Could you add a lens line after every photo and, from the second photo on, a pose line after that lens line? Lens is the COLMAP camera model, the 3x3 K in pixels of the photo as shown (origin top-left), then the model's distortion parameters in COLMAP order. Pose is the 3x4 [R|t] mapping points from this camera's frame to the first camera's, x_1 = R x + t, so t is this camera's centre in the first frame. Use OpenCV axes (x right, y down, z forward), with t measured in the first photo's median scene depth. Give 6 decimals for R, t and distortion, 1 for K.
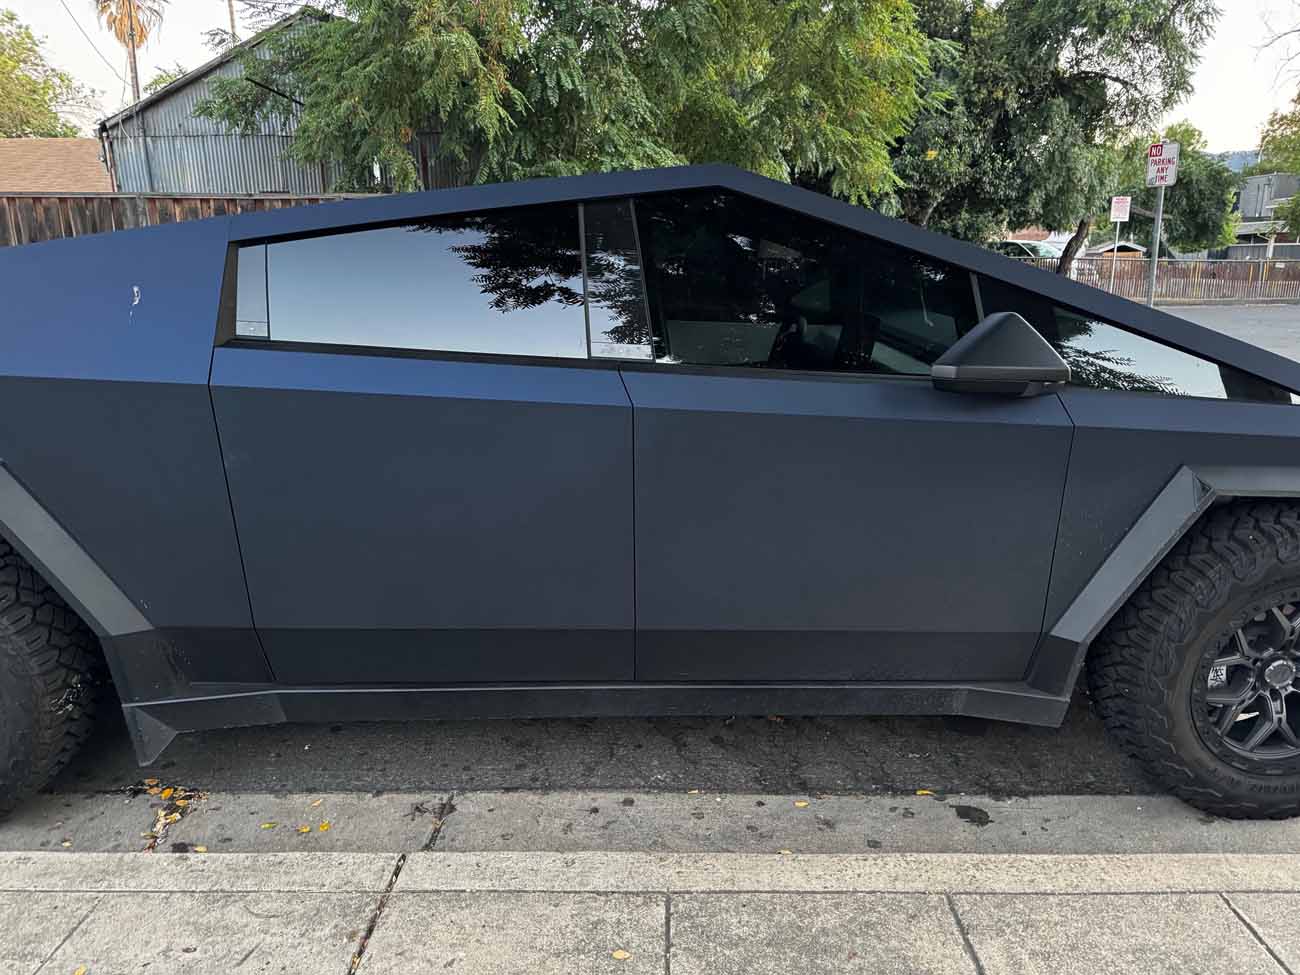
lens RADIAL K [[924.0, 0, 650.0], [0, 924.0, 487.5], [0, 0, 1]] dist [0.038987, -0.001346]
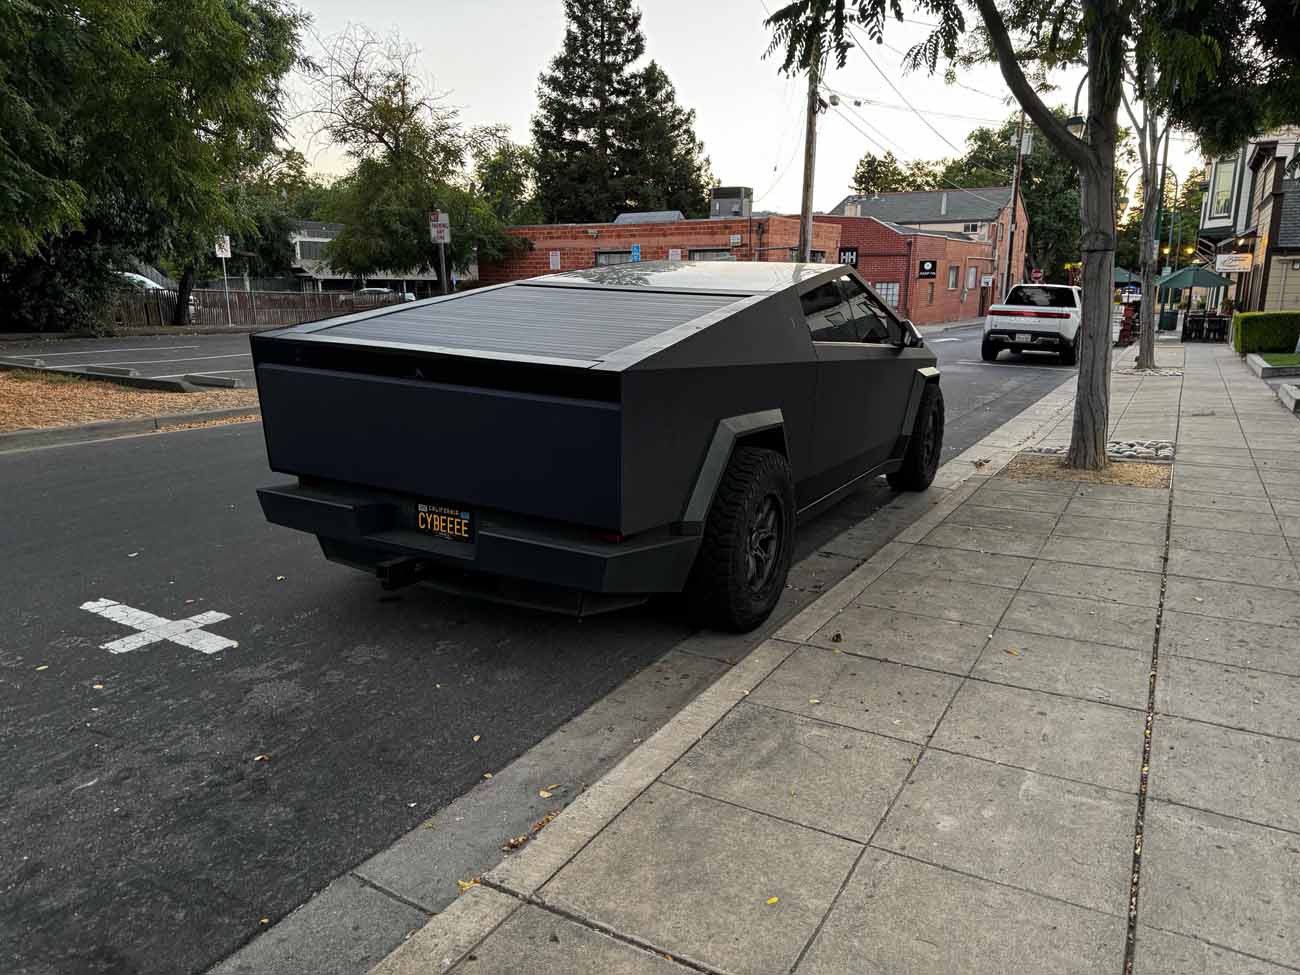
lens RADIAL K [[924.0, 0, 650.0], [0, 924.0, 487.5], [0, 0, 1]] dist [0.038987, -0.001346]
pose [[0.498065, -0.177044, 0.848874, -2.157727], [0.204619, 0.975286, 0.083352, -0.058874], [-0.842652, 0.132180, 0.521983, 0.217966]]
